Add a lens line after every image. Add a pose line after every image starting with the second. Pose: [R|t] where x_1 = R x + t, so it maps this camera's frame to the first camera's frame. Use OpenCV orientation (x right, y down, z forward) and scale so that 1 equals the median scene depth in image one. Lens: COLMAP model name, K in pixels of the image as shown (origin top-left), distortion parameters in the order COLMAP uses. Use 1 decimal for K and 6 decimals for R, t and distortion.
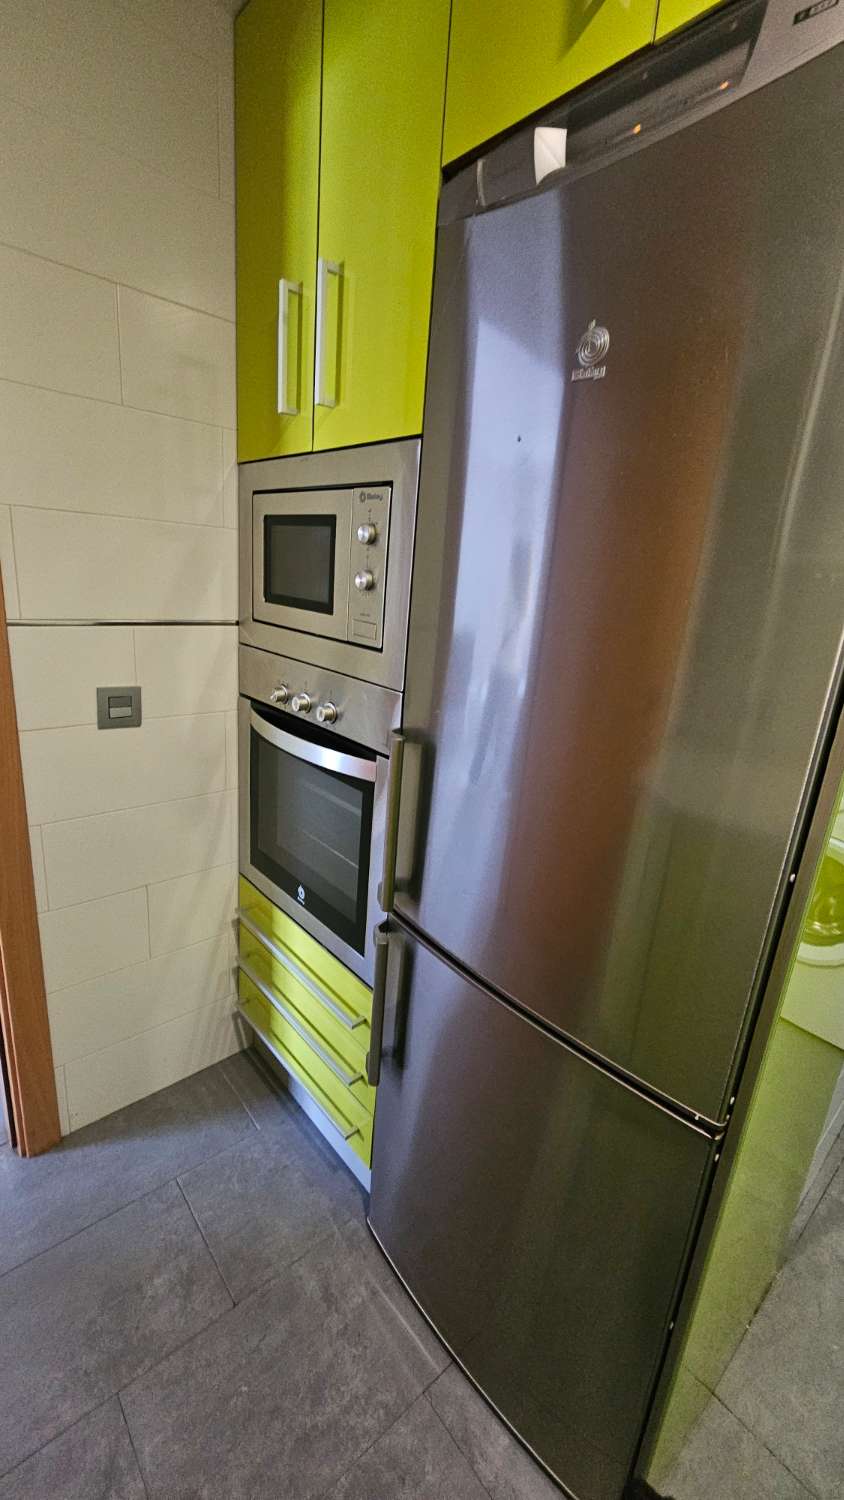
lens RADIAL K [[611.3, 0, 418.7], [0, 611.3, 742.7], [0, 0, 1]] dist [-0.002592, -0.000908]
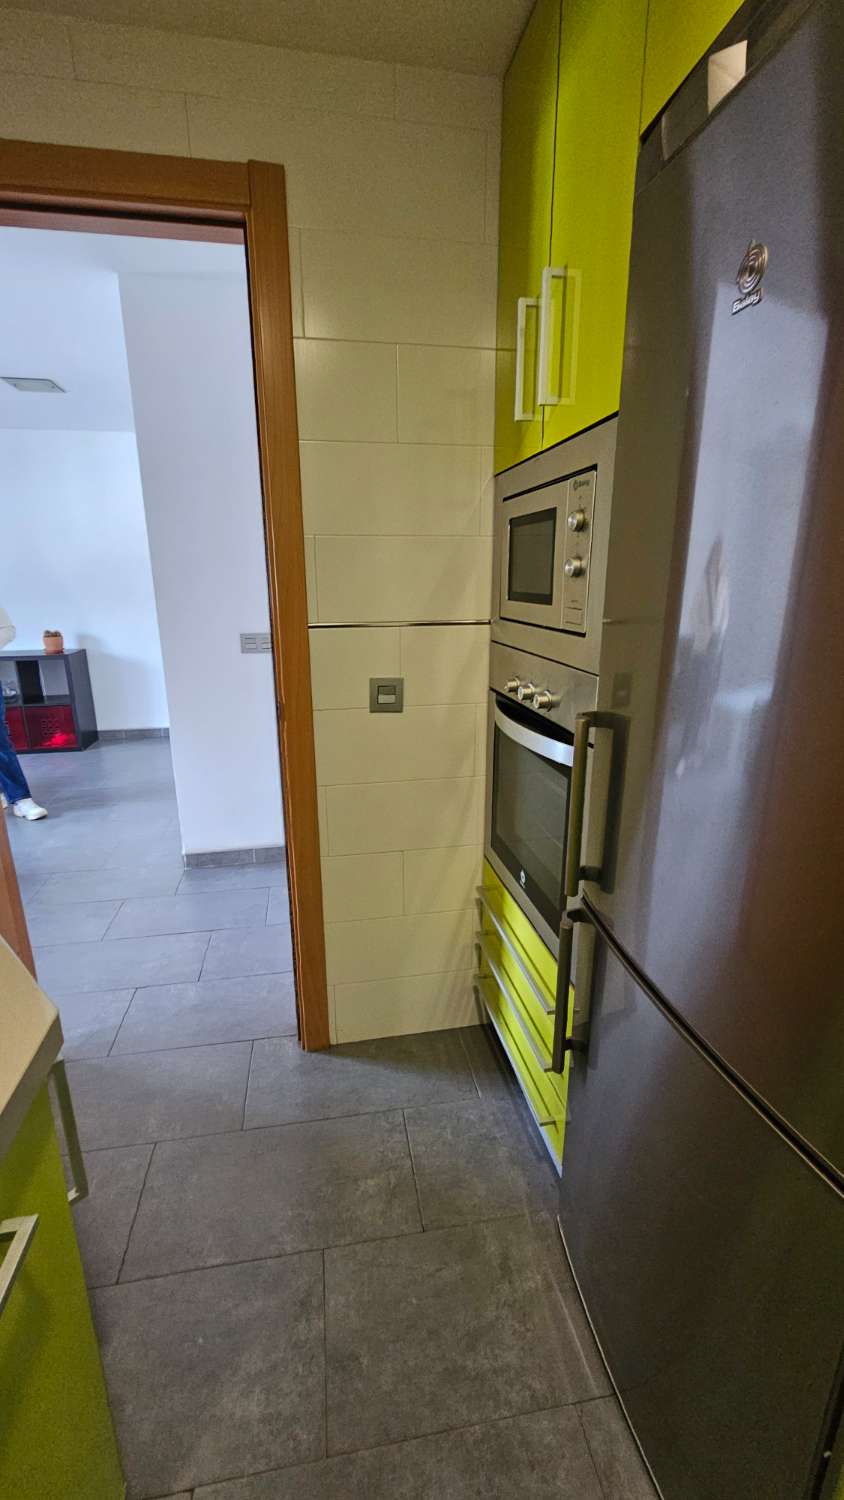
lens RADIAL K [[614.4, 0, 417.6], [0, 614.4, 749.6], [0, 0, 1]] dist [-0.006476, 0.000514]
pose [[0.855542, 0.061511, -0.514066, 0.187824], [-0.072381, 0.997376, -0.001120, 0.045406], [0.512649, 0.038167, 0.857750, 0.004315]]
